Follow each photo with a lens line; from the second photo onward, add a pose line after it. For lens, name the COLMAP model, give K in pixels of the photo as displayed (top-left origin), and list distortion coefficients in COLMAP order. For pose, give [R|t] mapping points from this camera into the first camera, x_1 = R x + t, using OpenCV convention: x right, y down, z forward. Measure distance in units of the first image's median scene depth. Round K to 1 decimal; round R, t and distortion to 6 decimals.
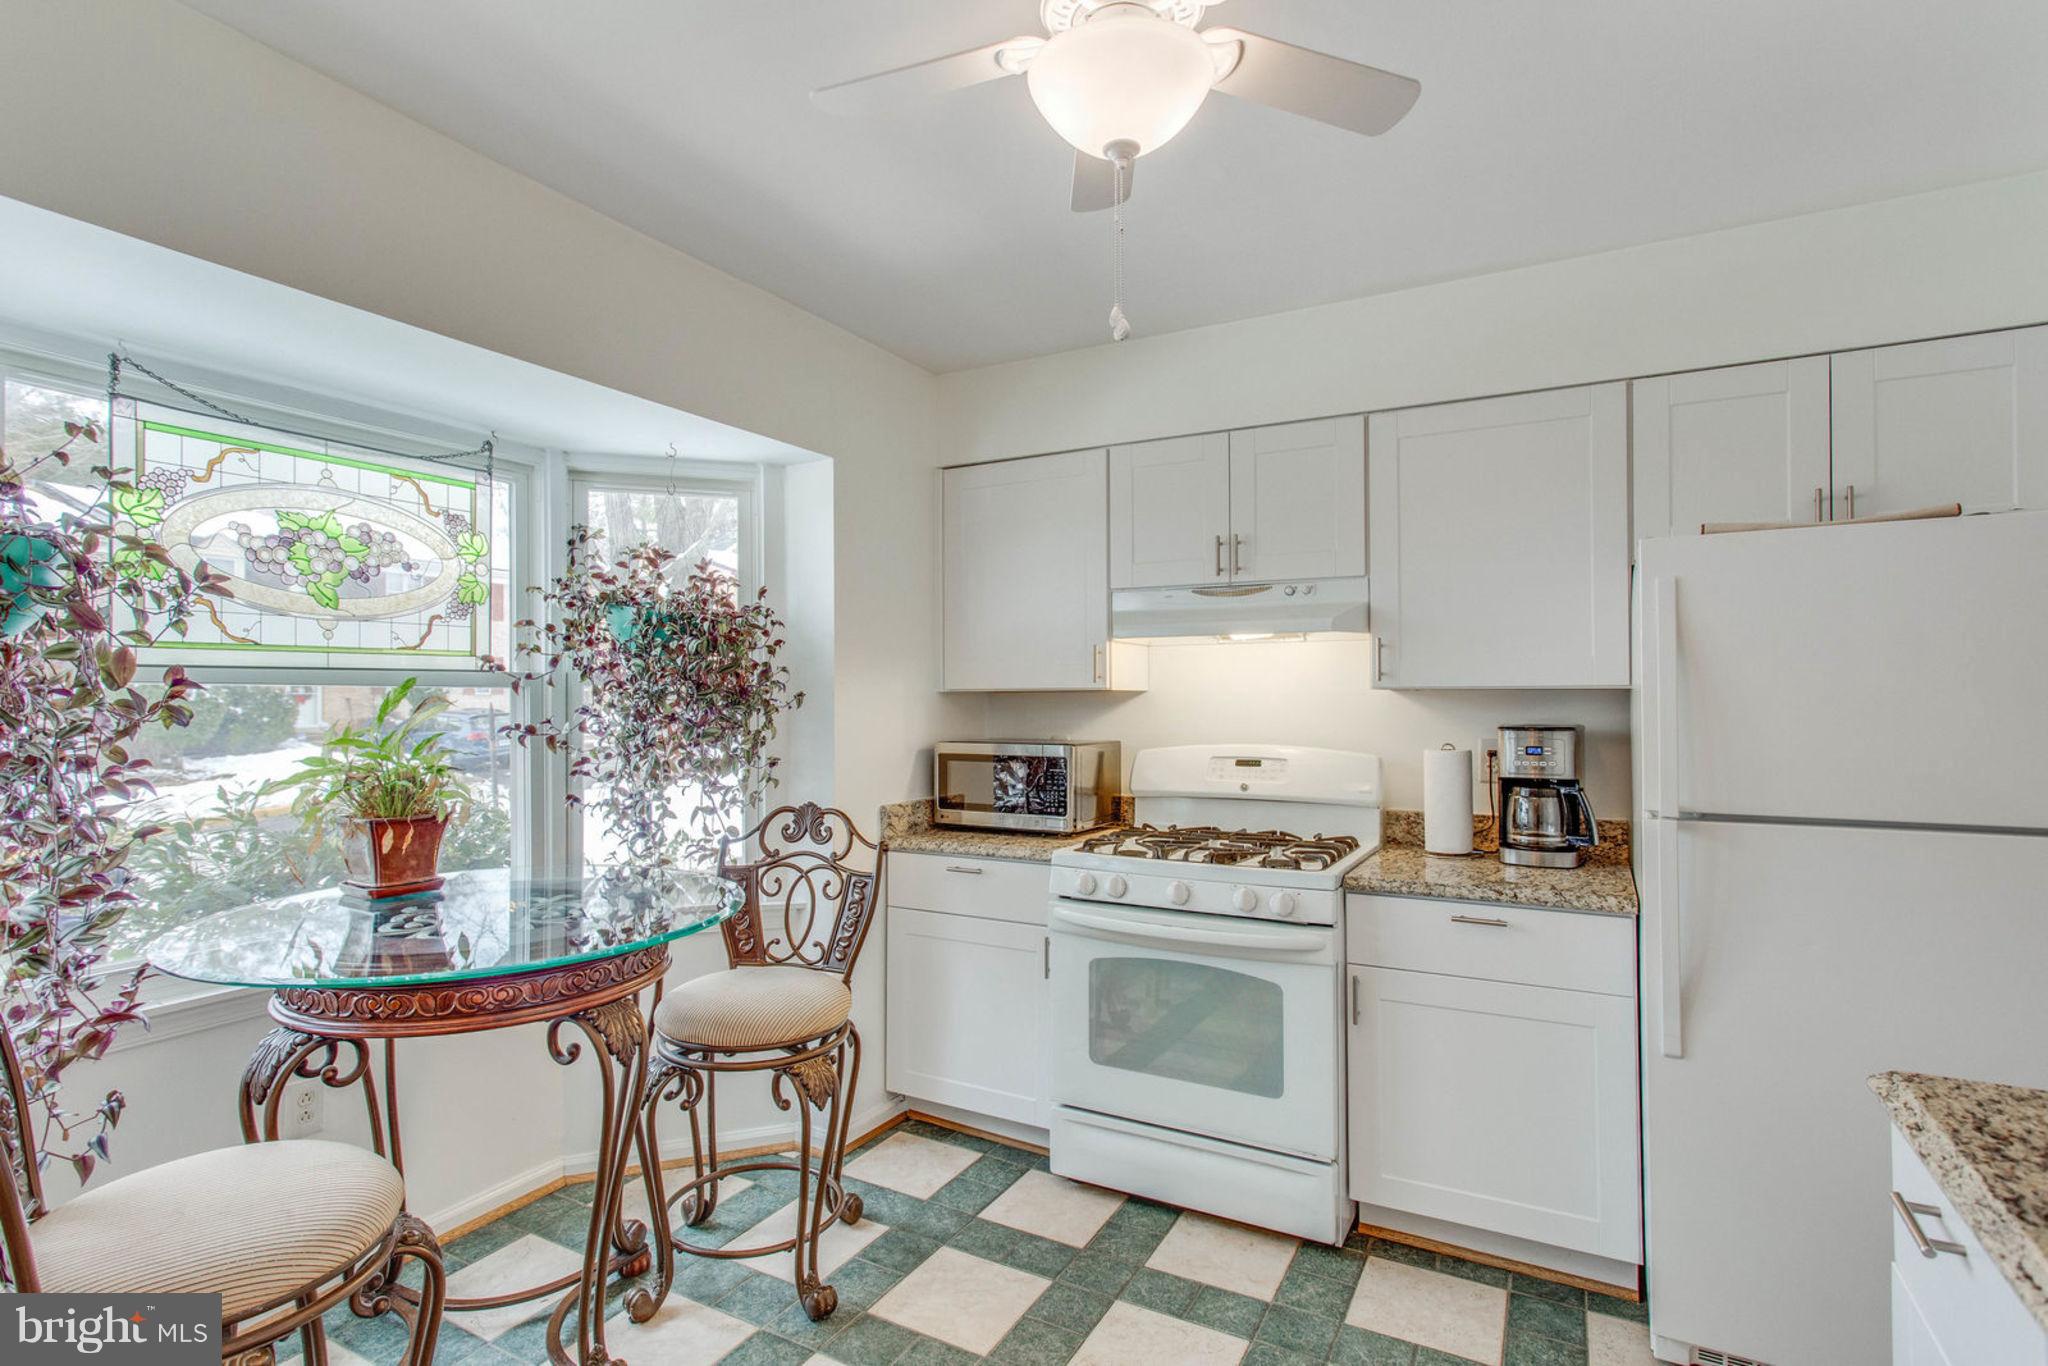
lens RADIAL K [[1007.4, 0, 1022.9], [0, 1007.4, 680.0], [0, 0, 1]] dist [0.005231, -0.001179]
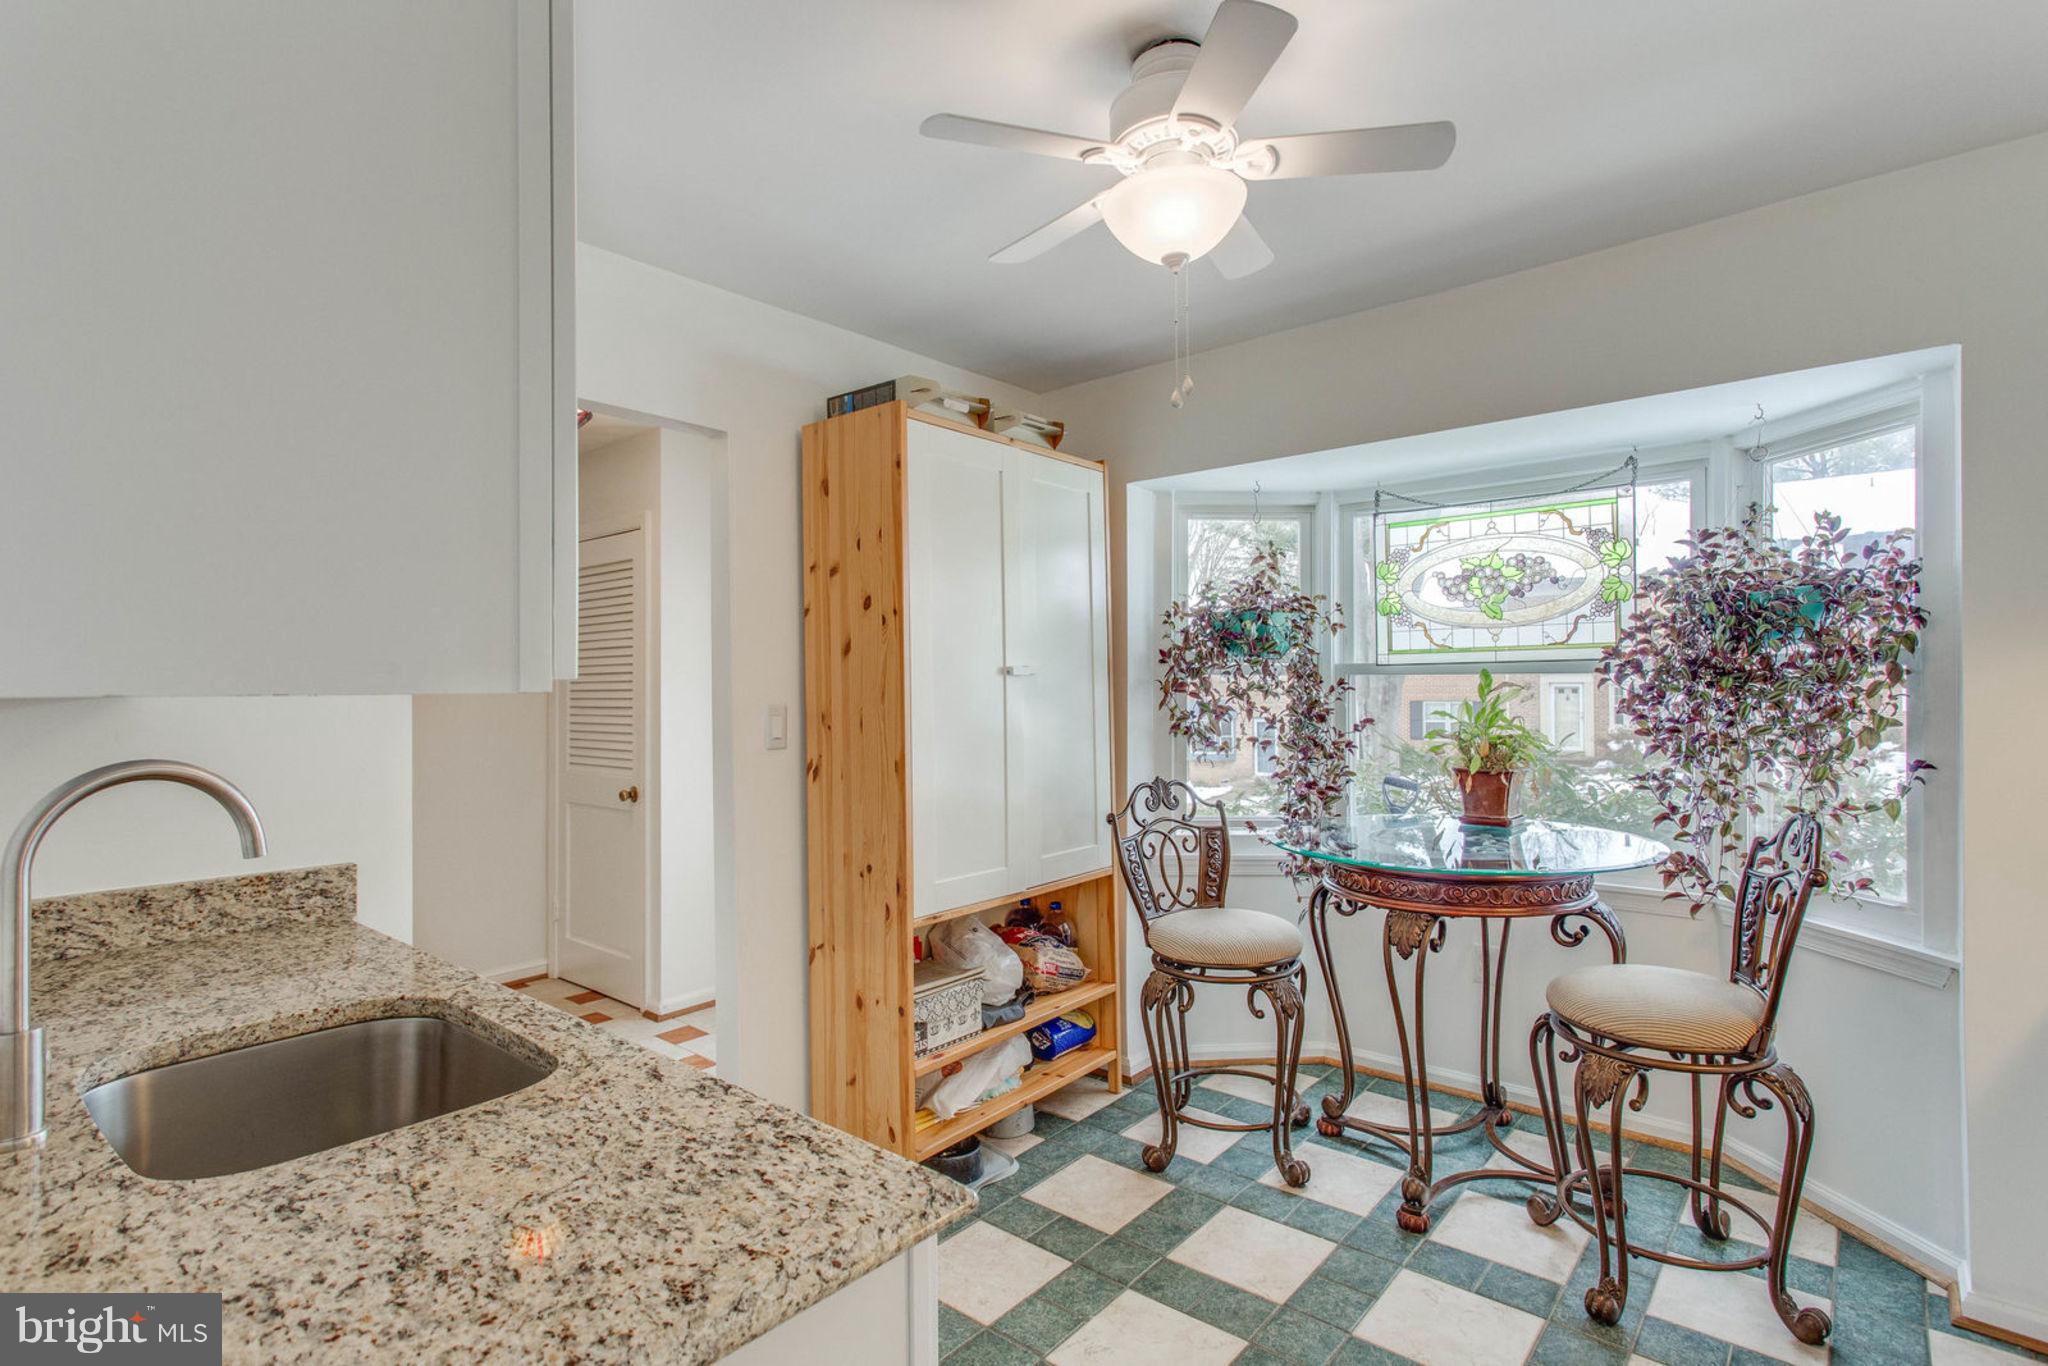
lens RADIAL K [[1007.4, 0, 1016.4], [0, 1007.4, 686.4], [0, 0, 1]] dist [0.005231, -0.001179]
pose [[-0.209348, 0.001713, -0.977840, 1.280901], [0.022373, 0.999745, -0.003039, 0.017901], [0.977585, -0.022513, -0.209333, 0.979611]]
